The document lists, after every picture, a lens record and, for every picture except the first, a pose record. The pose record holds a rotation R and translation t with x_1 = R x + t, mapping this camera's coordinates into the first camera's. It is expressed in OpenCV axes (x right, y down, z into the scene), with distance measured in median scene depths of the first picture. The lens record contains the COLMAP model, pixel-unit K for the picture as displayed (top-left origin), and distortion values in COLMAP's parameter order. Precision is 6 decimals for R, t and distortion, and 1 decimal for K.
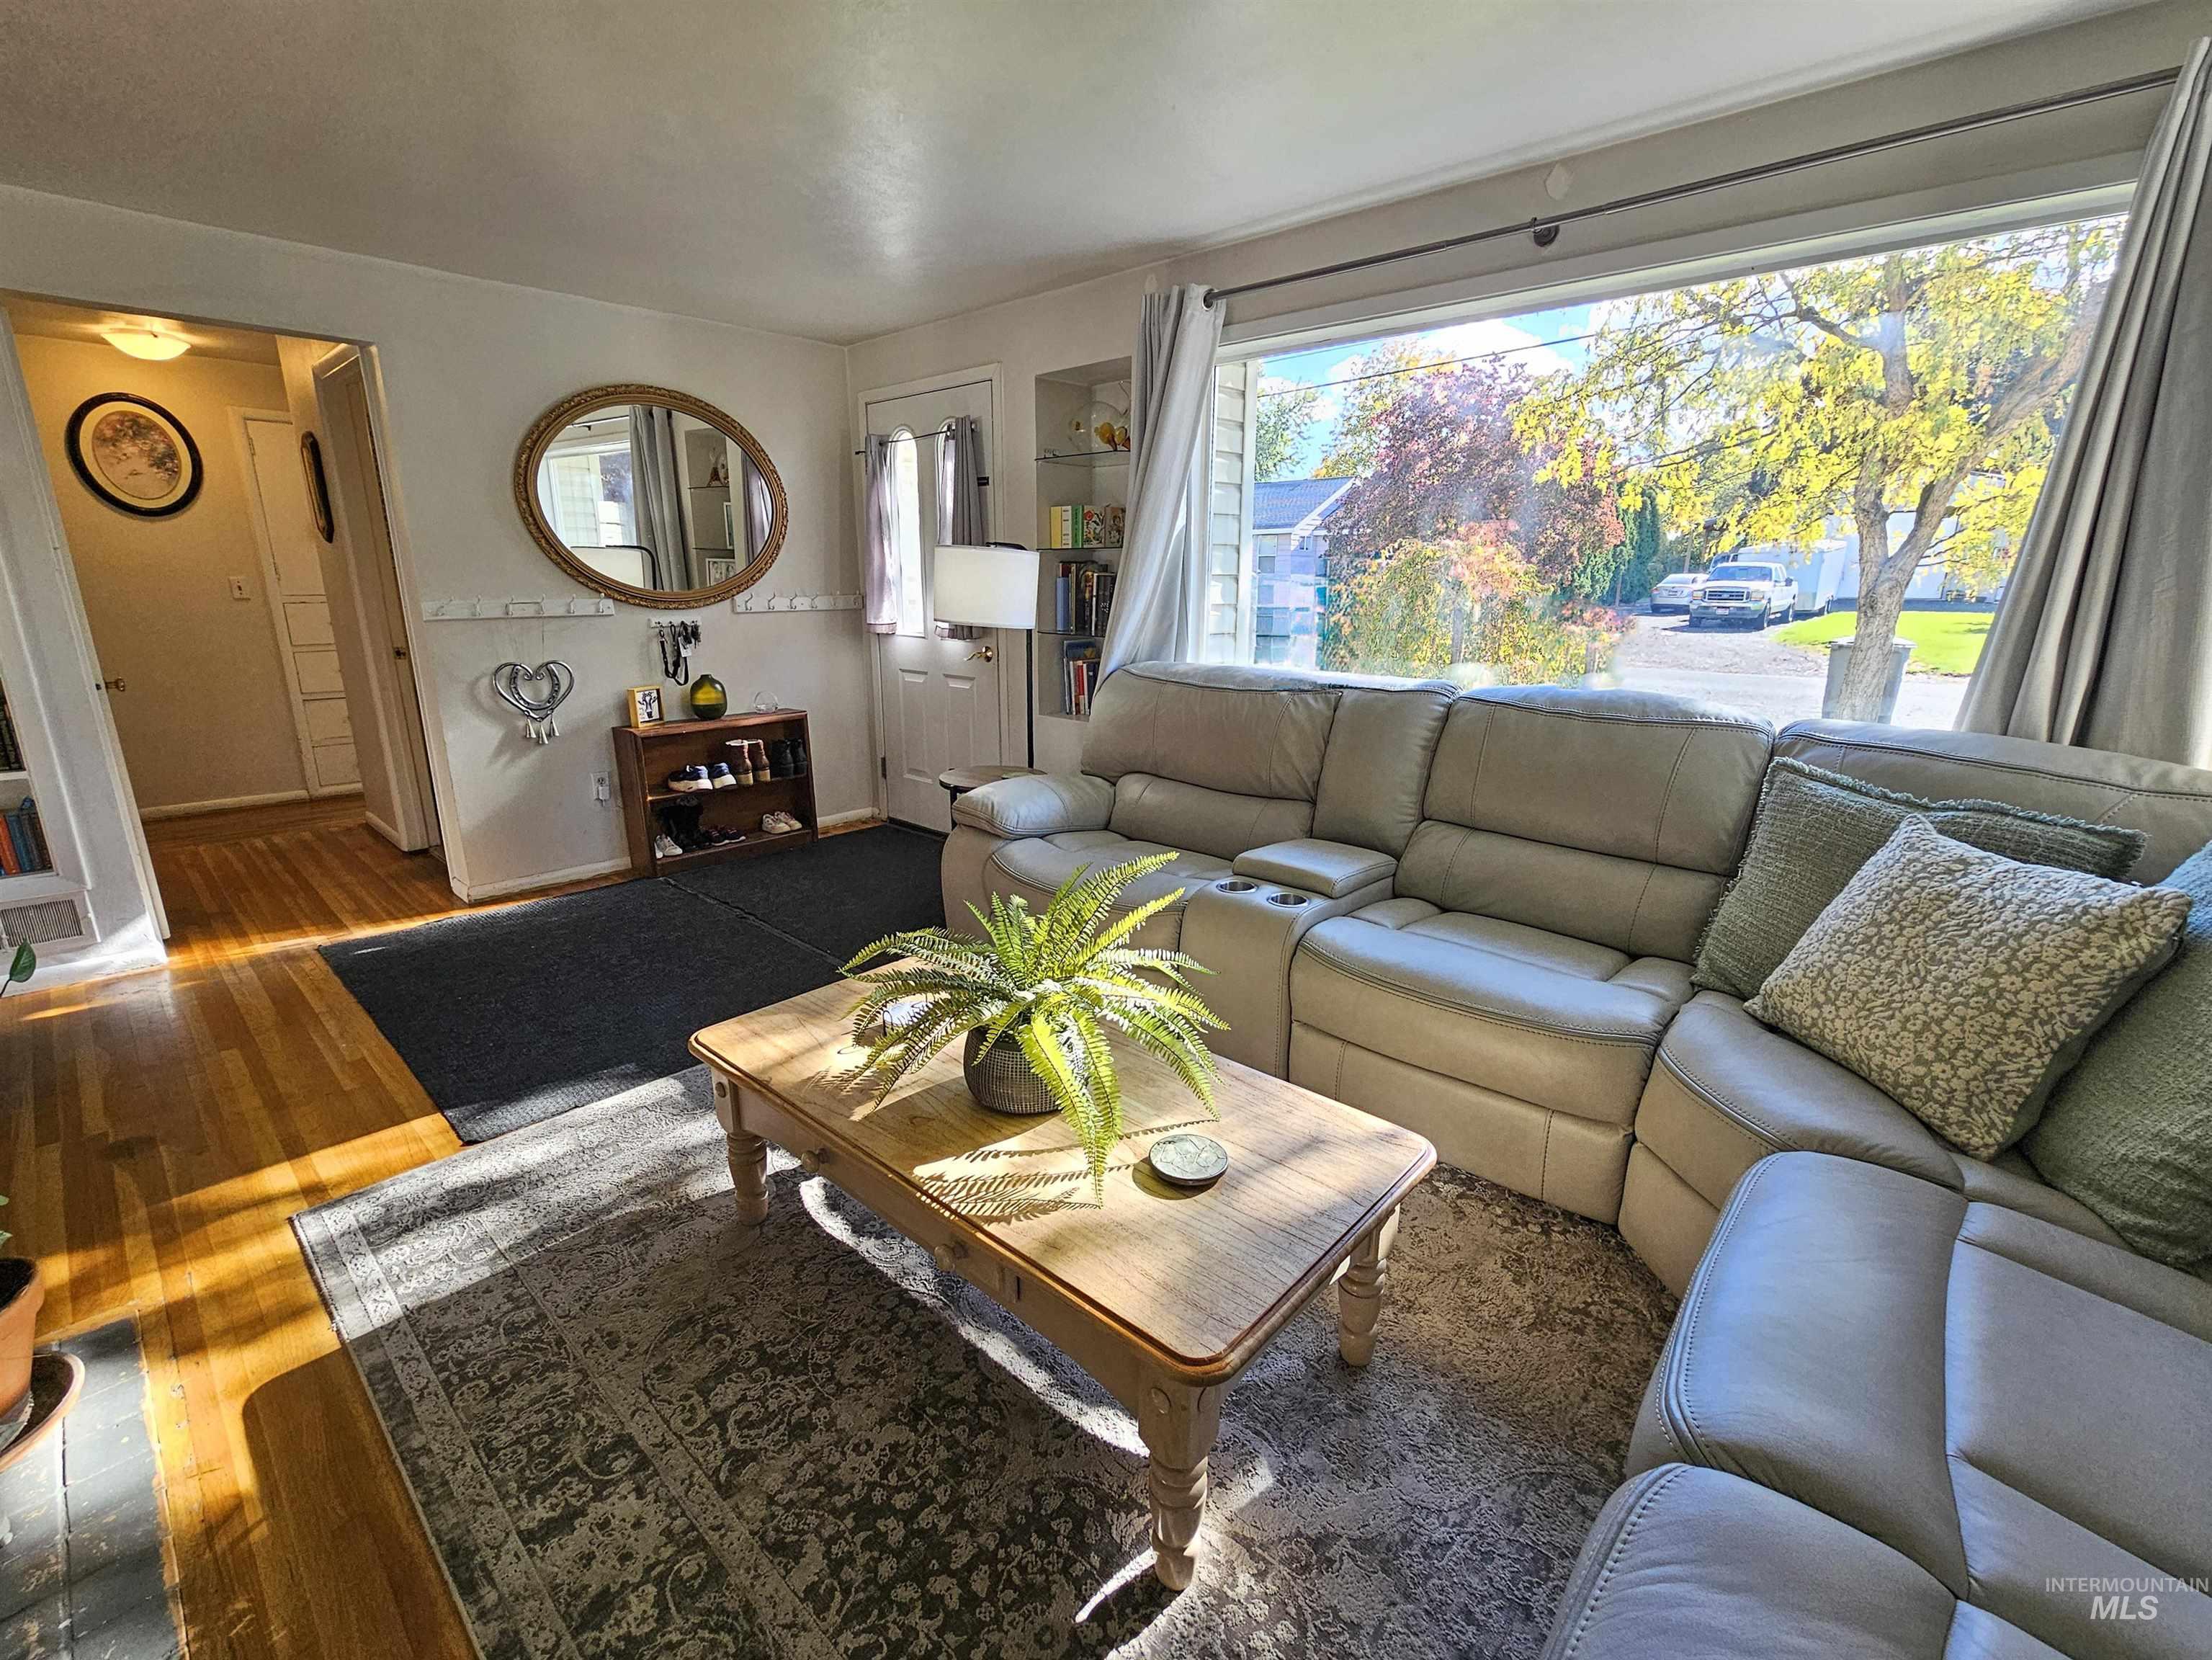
lens RADIAL K [[959.3, 0, 1090.9], [0, 959.3, 826.4], [0, 0, 1]] dist [0.000628, -0.000376]
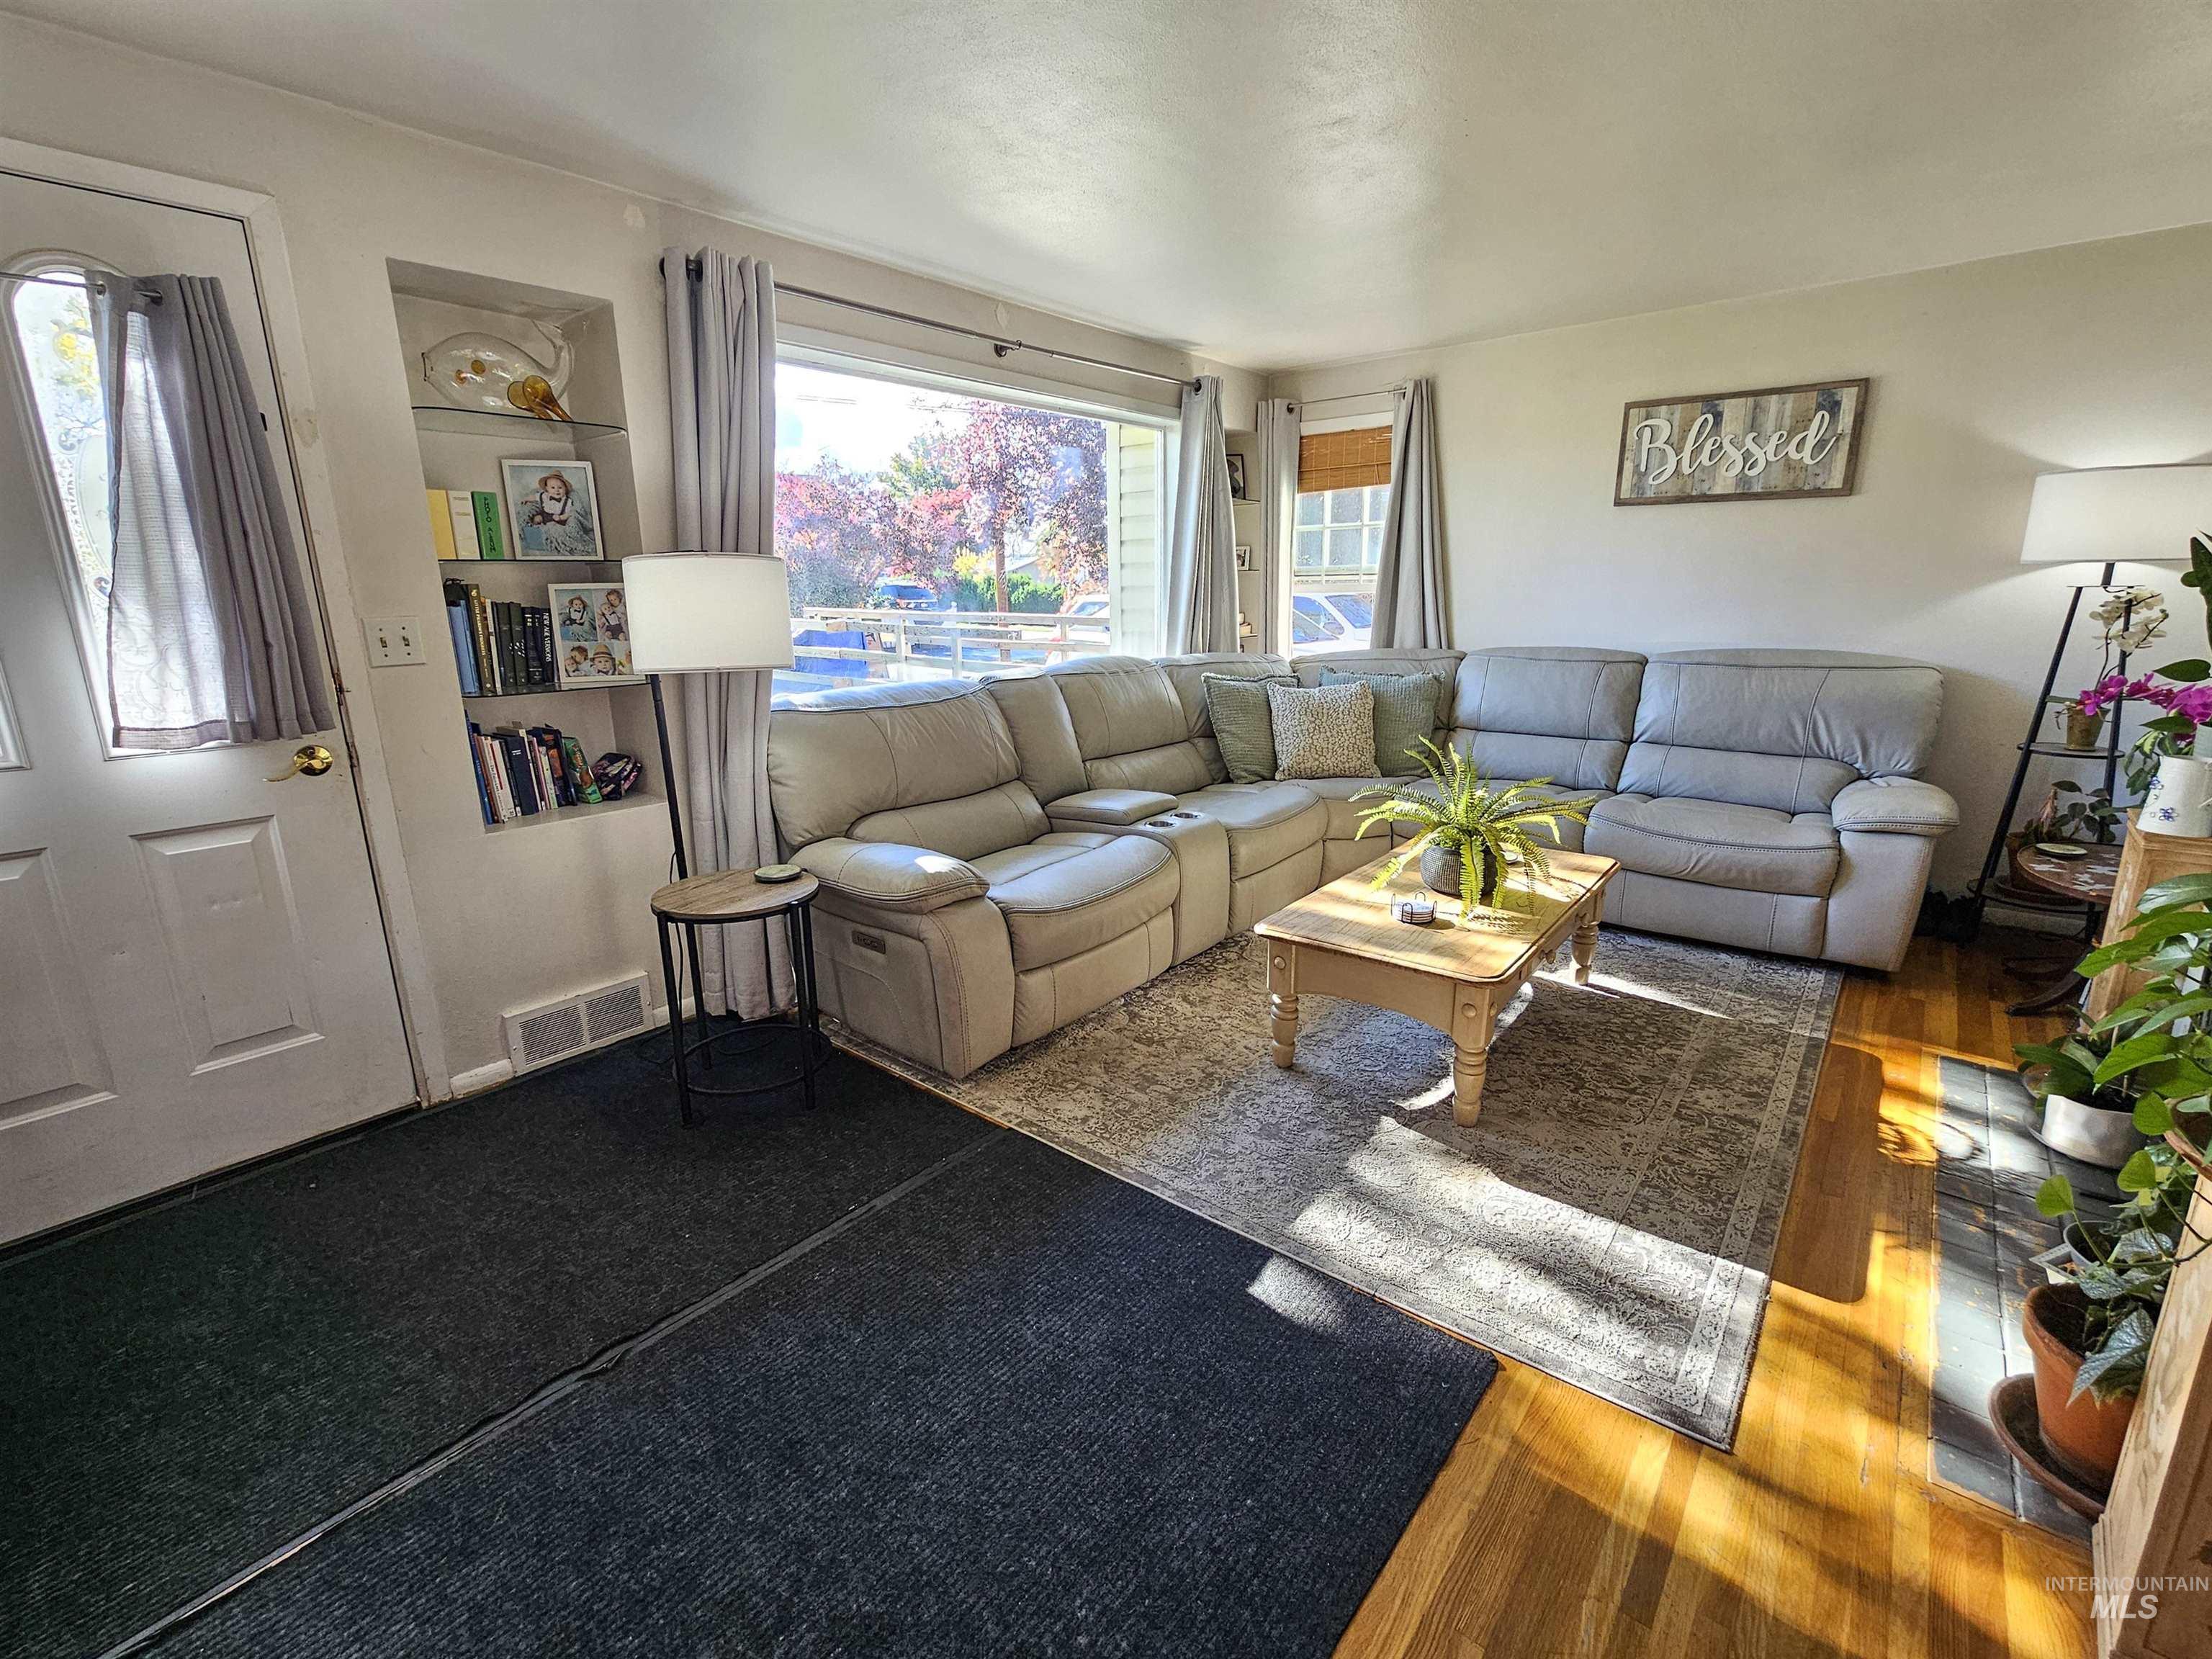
lens RADIAL K [[983.0, 0, 1100.3], [0, 983.0, 828.3], [0, 0, 1]] dist [-0.002833, -0.000459]
pose [[-0.054410, -0.244190, 0.968200, -1.354824], [0.272560, 0.929181, 0.249667, -0.343286], [-0.960599, 0.277477, 0.016000, 1.256907]]
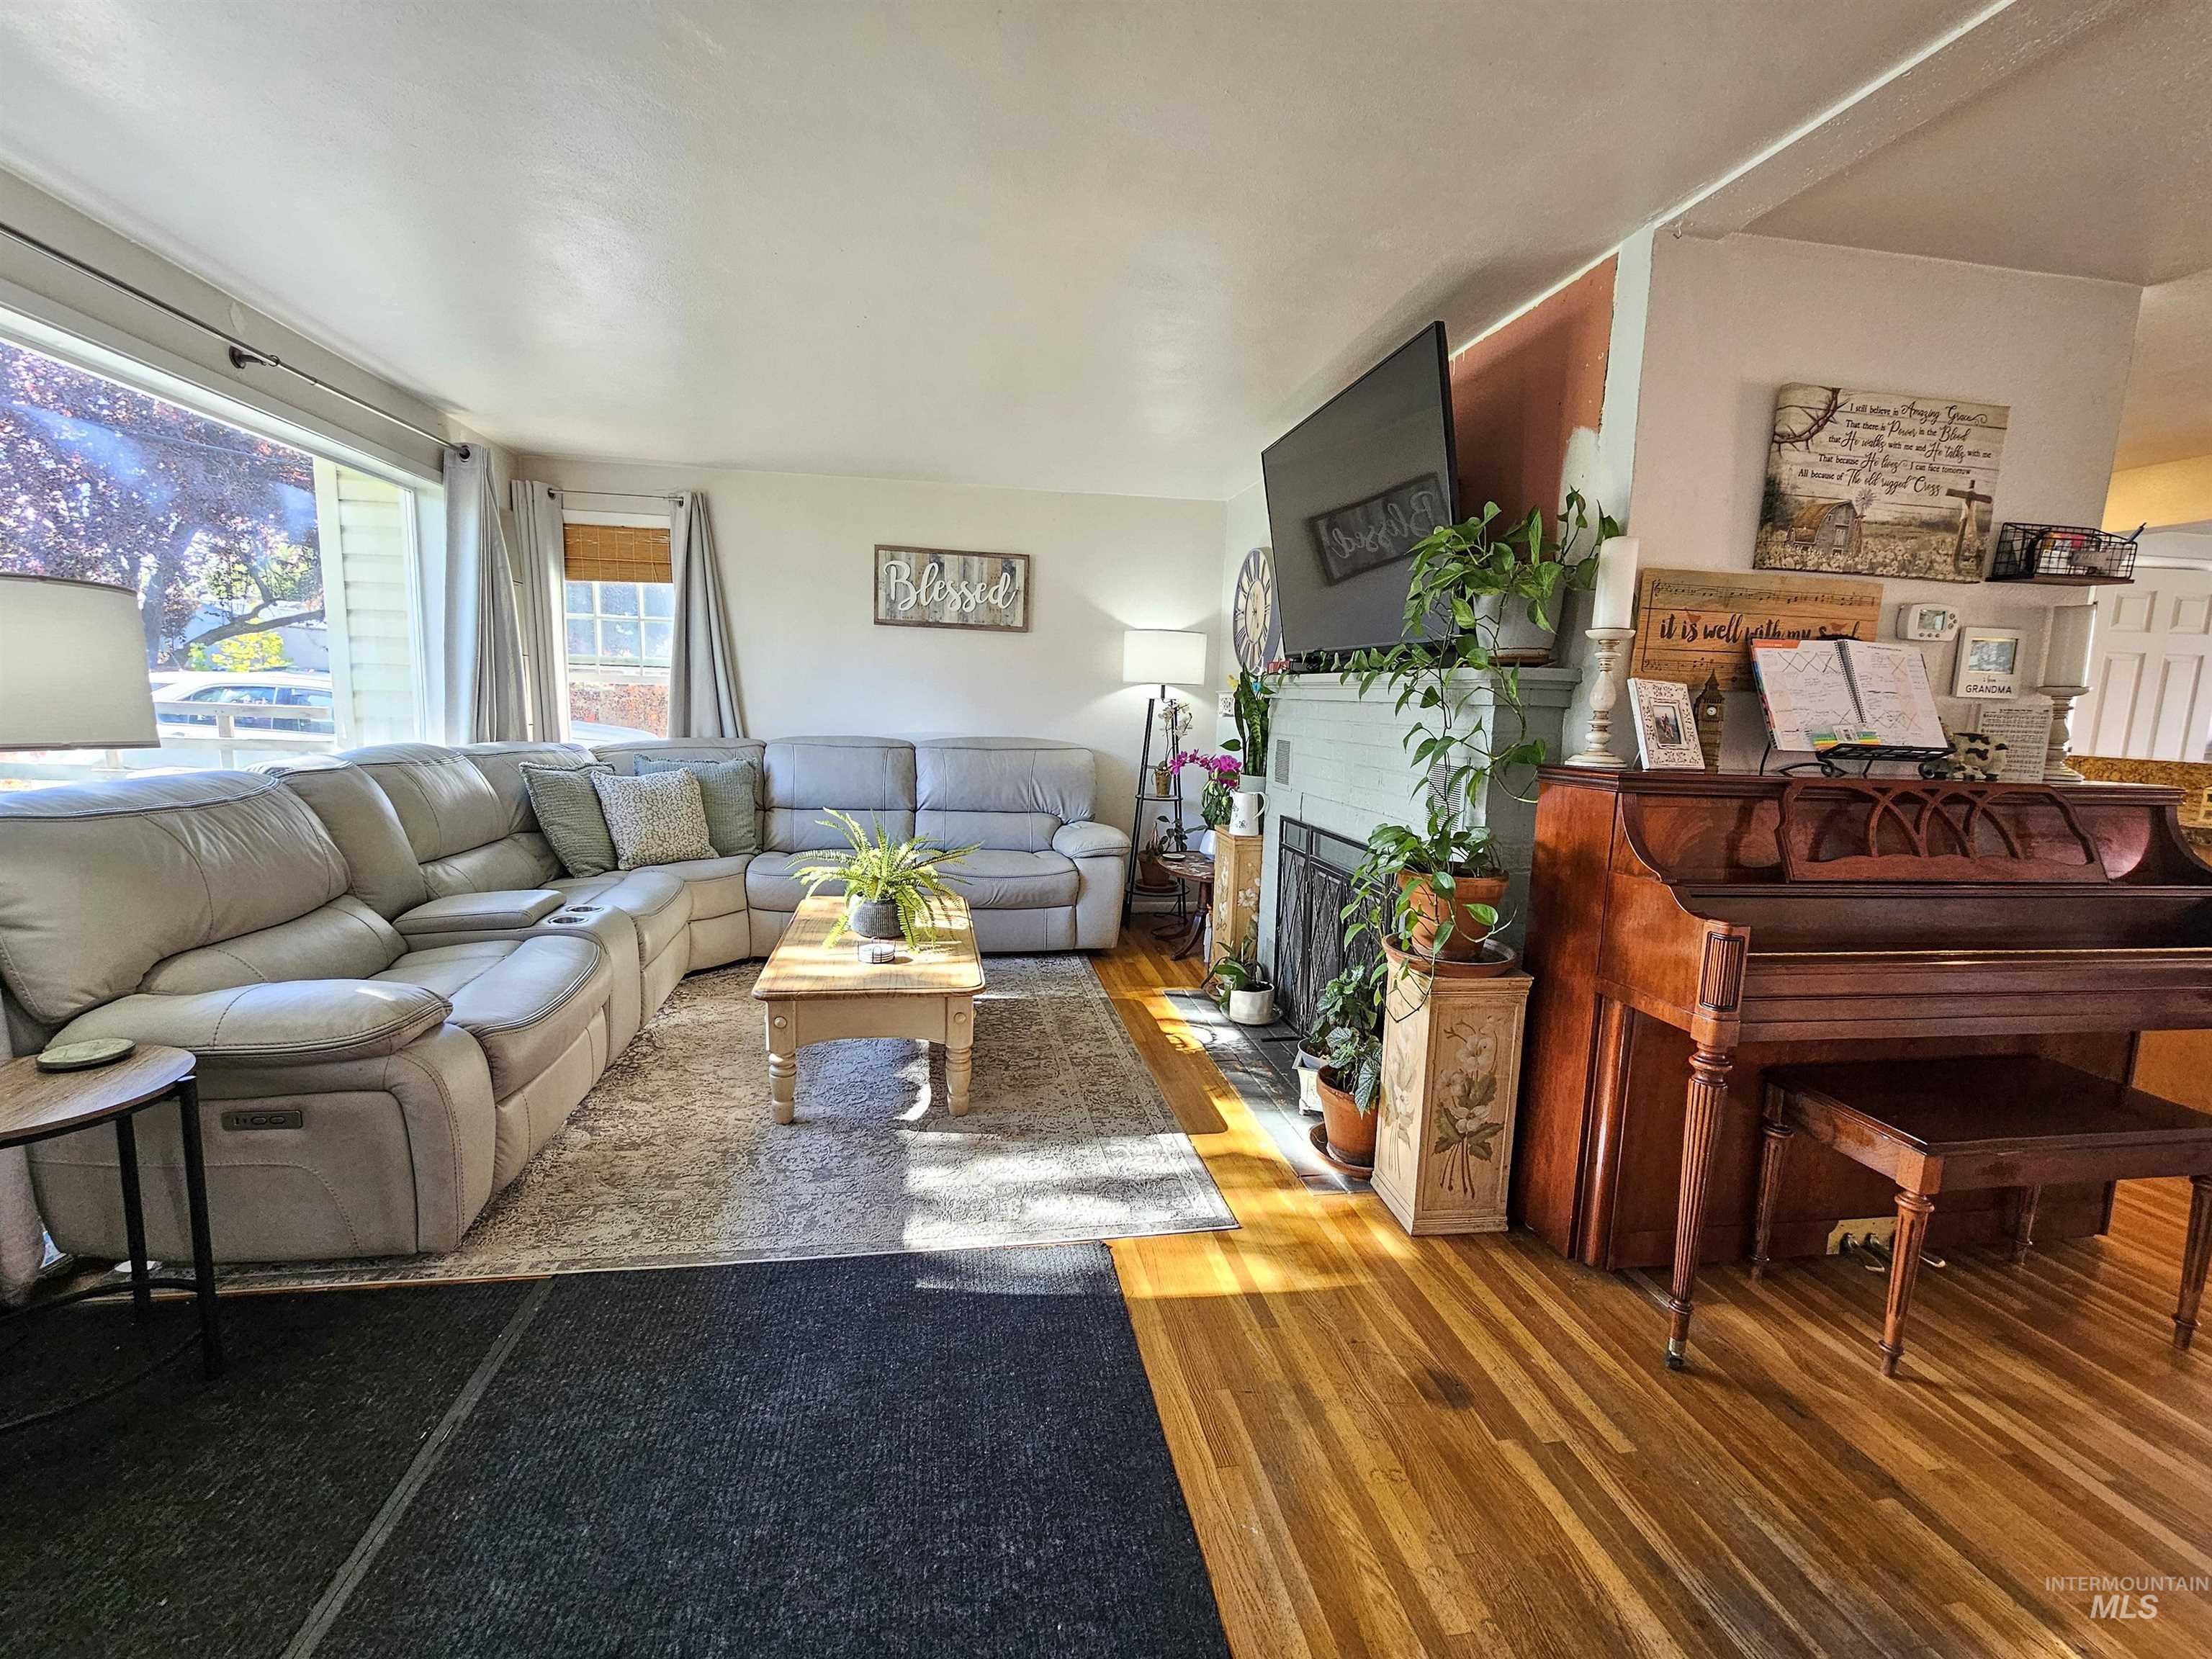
lens RADIAL K [[959.2, 0, 1090.9], [0, 959.2, 825.9], [0, 0, 1]] dist [0.000628, -0.000376]
pose [[-0.786668, -0.112886, 0.606968, -1.279535], [0.124712, 0.933817, 0.335309, -0.437952], [-0.604649, 0.339473, -0.720526, 1.695275]]
